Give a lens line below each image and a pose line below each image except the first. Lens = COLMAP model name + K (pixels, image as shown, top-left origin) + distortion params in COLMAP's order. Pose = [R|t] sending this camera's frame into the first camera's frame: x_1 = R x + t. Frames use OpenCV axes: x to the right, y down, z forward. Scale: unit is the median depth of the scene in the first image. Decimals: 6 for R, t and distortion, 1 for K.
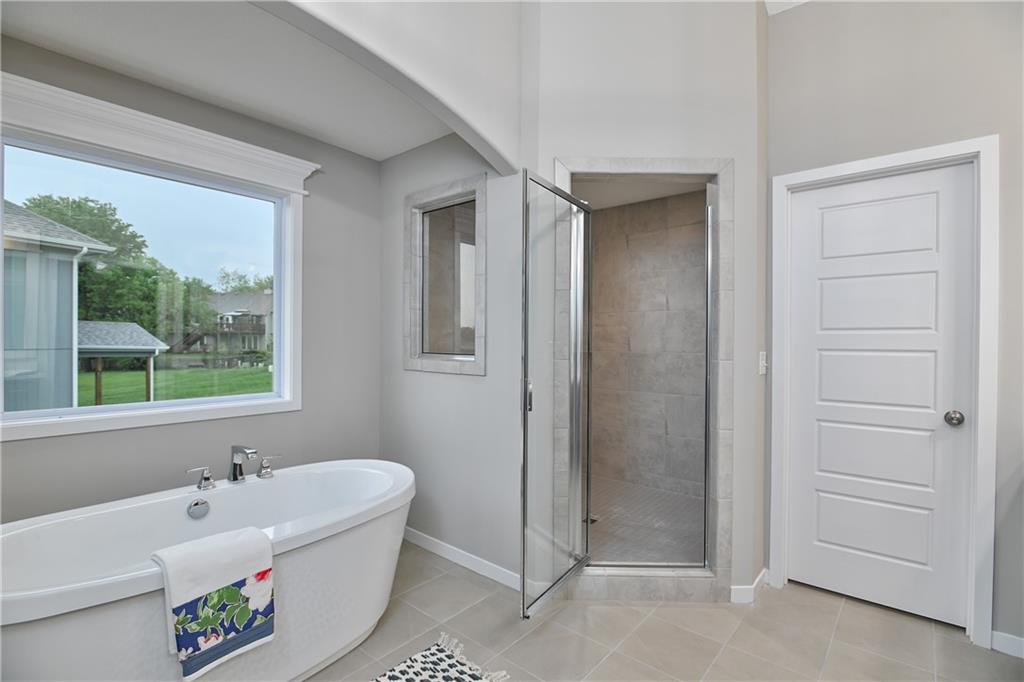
lens RADIAL K [[487.0, 0, 508.6], [0, 487.0, 341.4], [0, 0, 1]] dist [-0.007089, 0.000110]
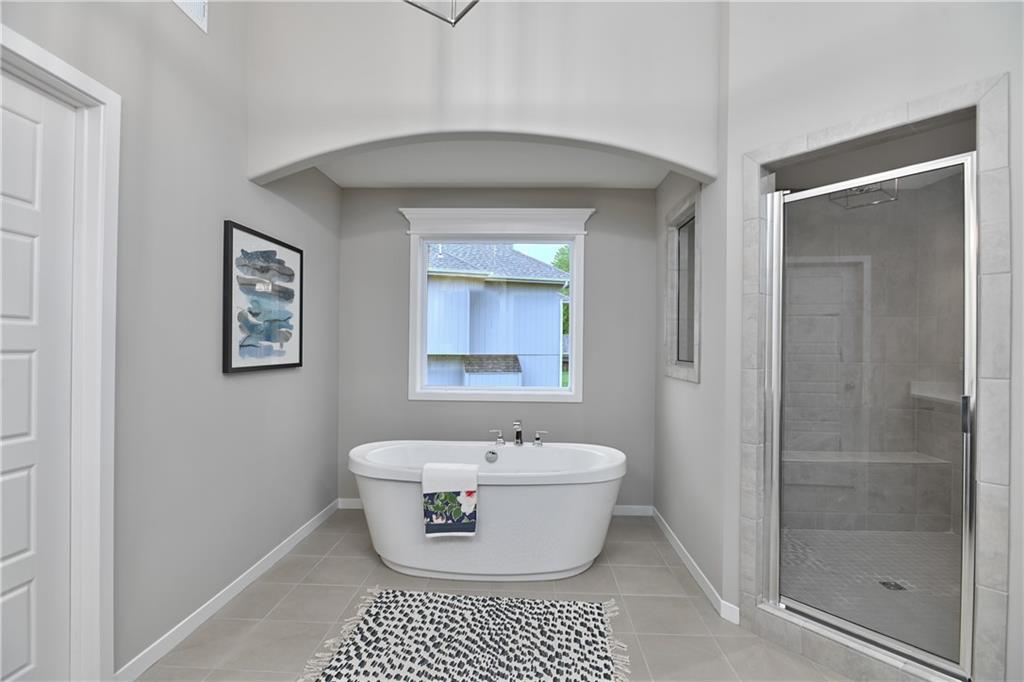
lens RADIAL K [[487.0, 0, 510.1], [0, 487.0, 343.4], [0, 0, 1]] dist [-0.007089, 0.000110]
pose [[0.614167, -0.004949, -0.789160, 0.837797], [-0.007361, 0.999901, -0.012000, 0.003893], [0.789142, 0.013179, 0.614070, 0.108936]]
